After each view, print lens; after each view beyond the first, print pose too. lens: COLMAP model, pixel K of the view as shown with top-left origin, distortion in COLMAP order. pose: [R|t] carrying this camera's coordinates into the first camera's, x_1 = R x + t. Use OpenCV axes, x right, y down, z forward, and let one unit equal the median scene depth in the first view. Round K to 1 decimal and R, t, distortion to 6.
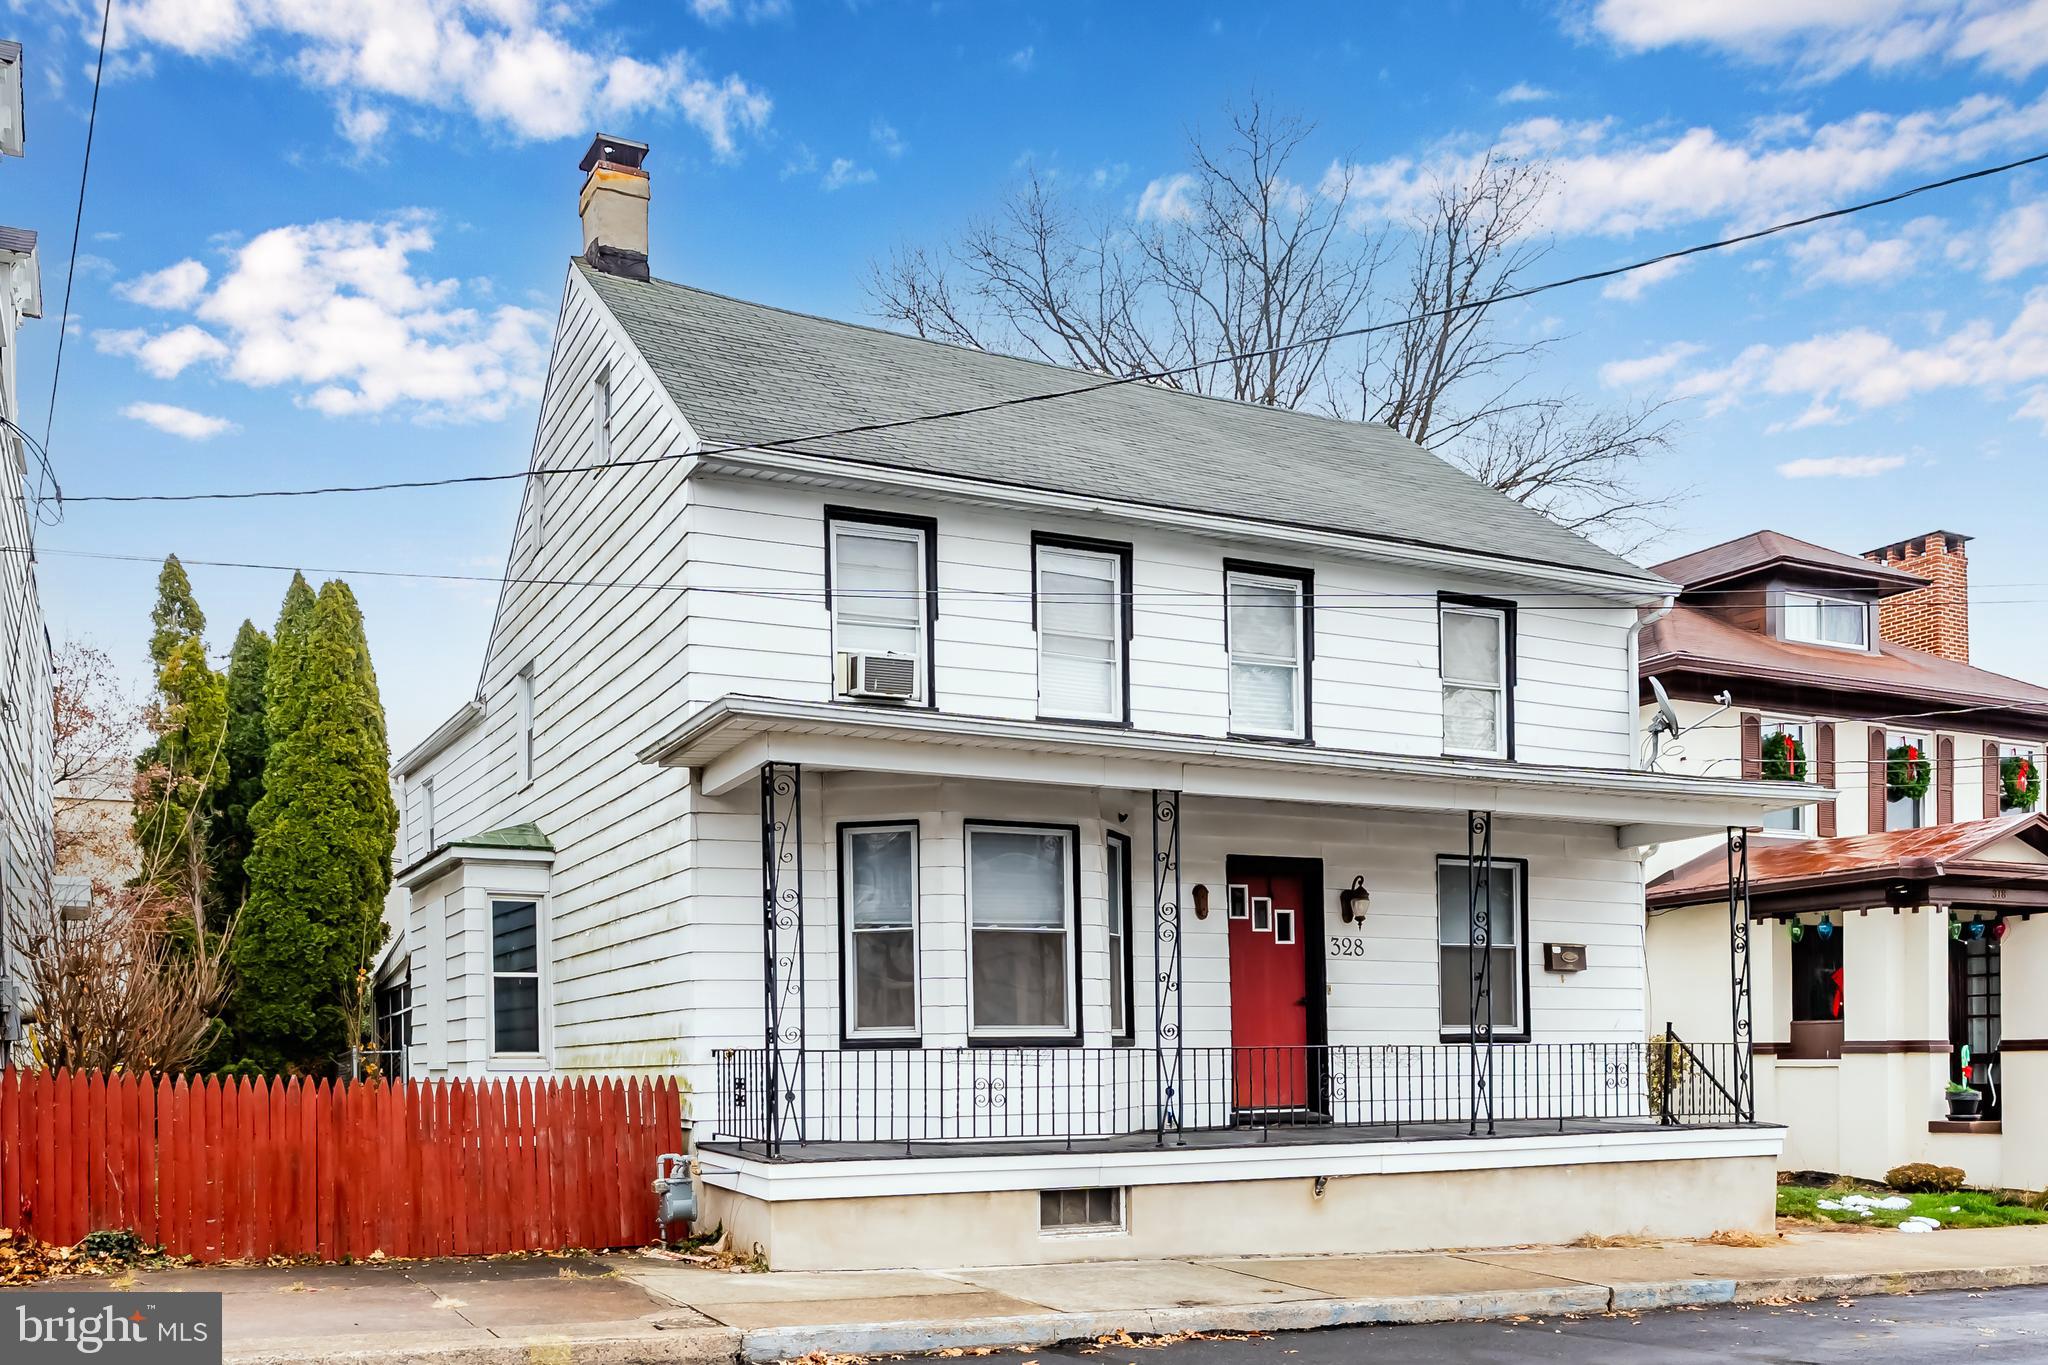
lens RADIAL K [[1053.0, 0, 1018.1], [0, 1053.0, 673.3], [0, 0, 1]] dist [-0.002368, 0.000663]
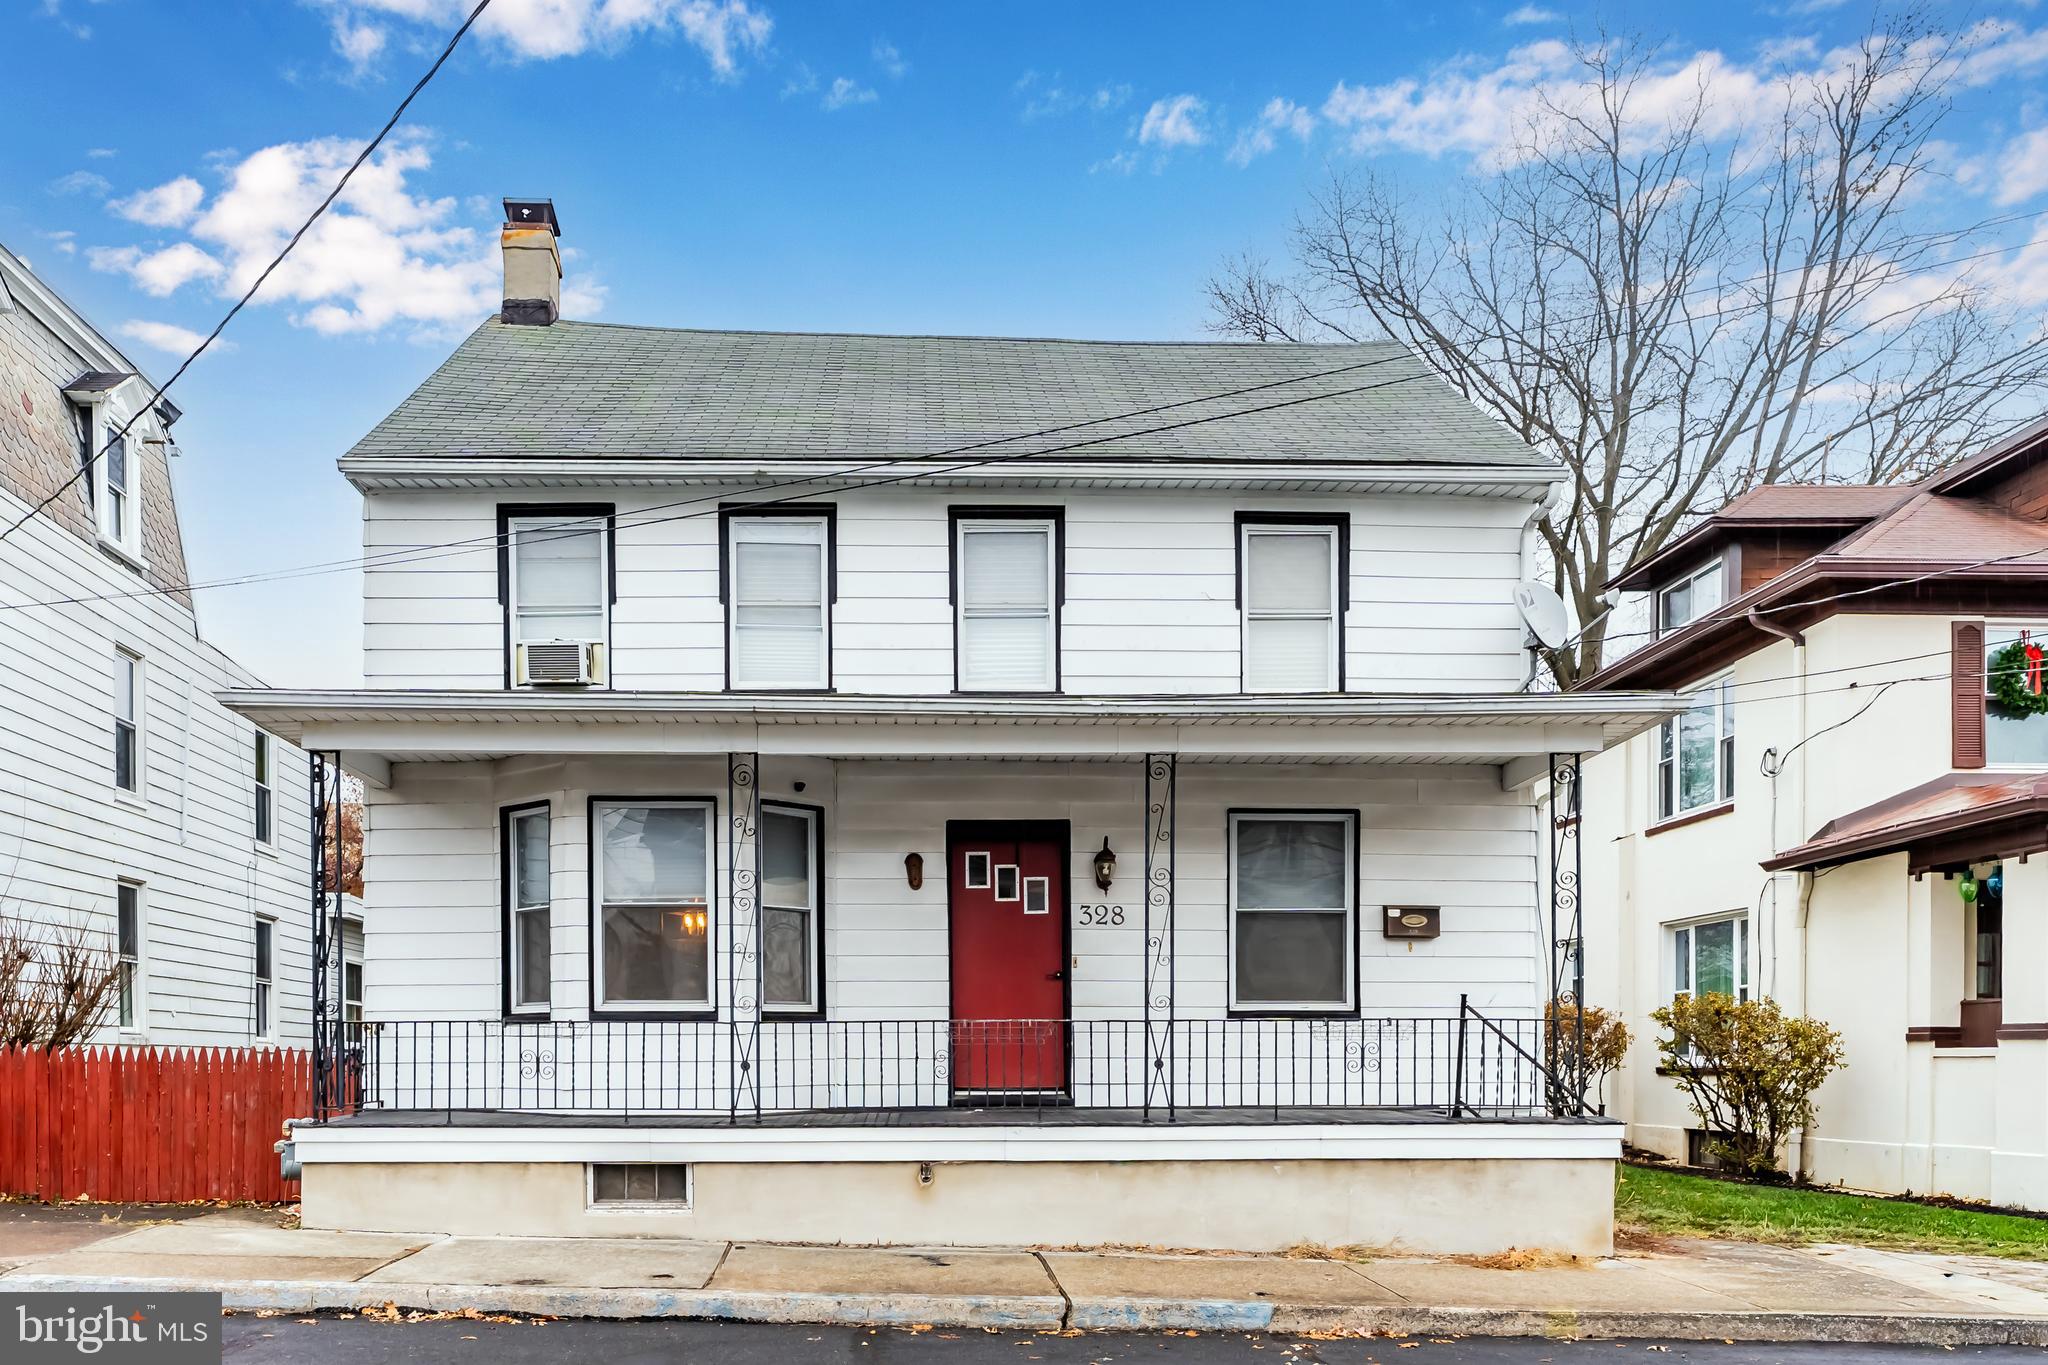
lens RADIAL K [[1037.8, 0, 1024.0], [0, 1037.8, 682.5], [0, 0, 1]] dist [-0.003566, 0.001041]
pose [[0.961934, -0.083847, -0.260103, 0.558264], [0.087928, 0.996119, 0.004072, 0.056677], [0.258752, -0.026787, 0.965572, 0.138424]]
